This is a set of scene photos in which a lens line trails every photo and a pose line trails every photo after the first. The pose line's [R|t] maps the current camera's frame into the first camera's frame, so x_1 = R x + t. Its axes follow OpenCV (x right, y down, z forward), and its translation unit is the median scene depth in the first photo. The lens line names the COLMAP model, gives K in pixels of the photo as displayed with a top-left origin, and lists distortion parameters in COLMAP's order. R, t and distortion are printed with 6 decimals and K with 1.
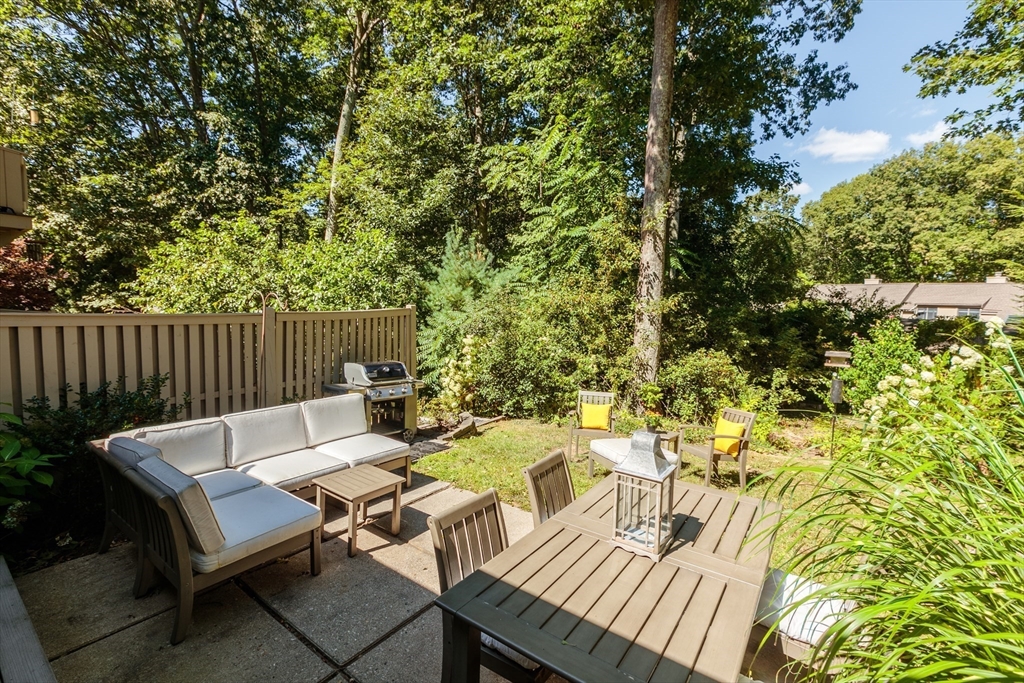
lens RADIAL K [[452.8, 0, 512.0], [0, 452.8, 341.5], [0, 0, 1]] dist [0.001081, 0.000085]
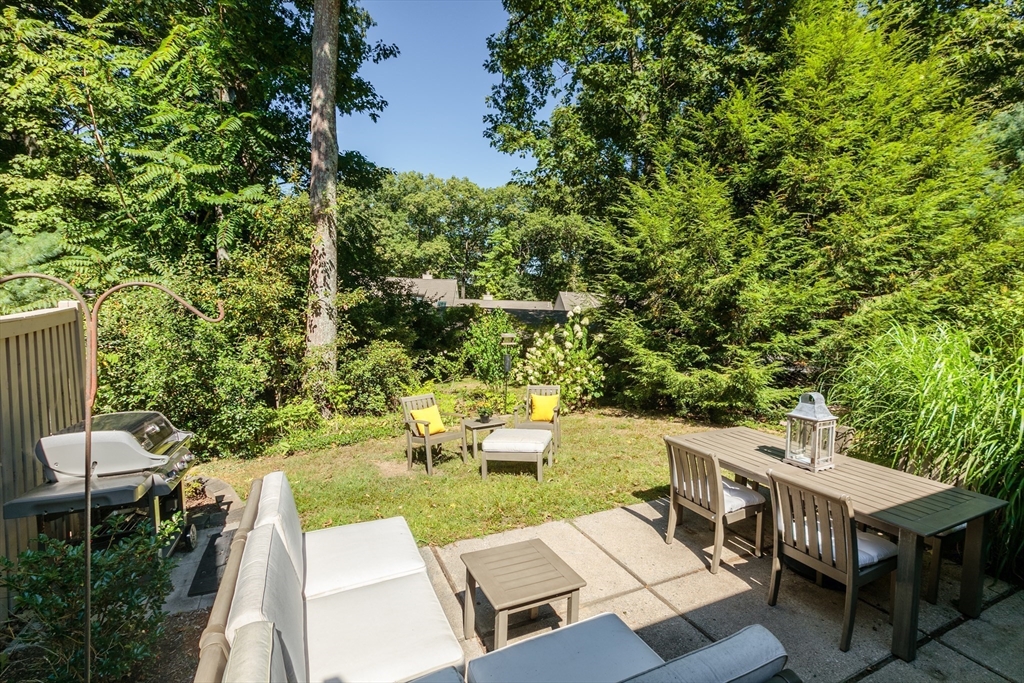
lens RADIAL K [[464.0, 0, 512.0], [0, 464.0, 341.5], [0, 0, 1]] dist [-0.001154, -0.000103]
pose [[0.496084, -0.087506, 0.863854, -0.320369], [0.070354, 0.995688, 0.060459, -0.021877], [-0.865420, 0.030783, 0.500101, 0.217930]]
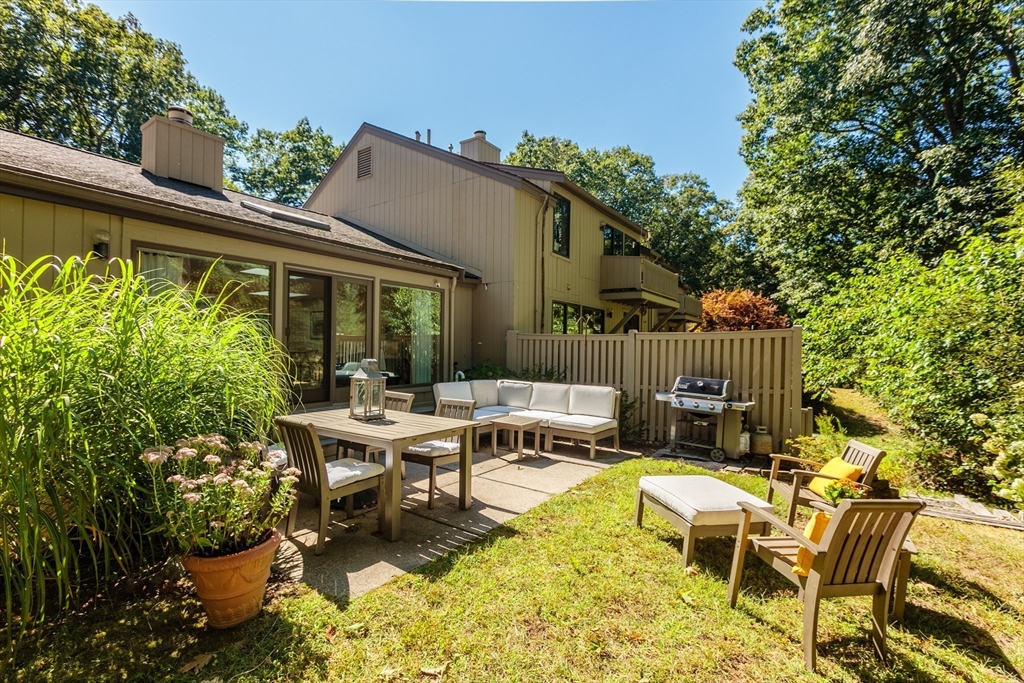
lens RADIAL K [[464.0, 0, 512.0], [0, 464.0, 341.5], [0, 0, 1]] dist [-0.001154, -0.000103]
pose [[0.017573, -0.036694, -0.999172, 0.463821], [-0.106147, 0.993610, -0.038357, 0.028551], [0.994195, 0.106733, 0.013566, 0.316117]]
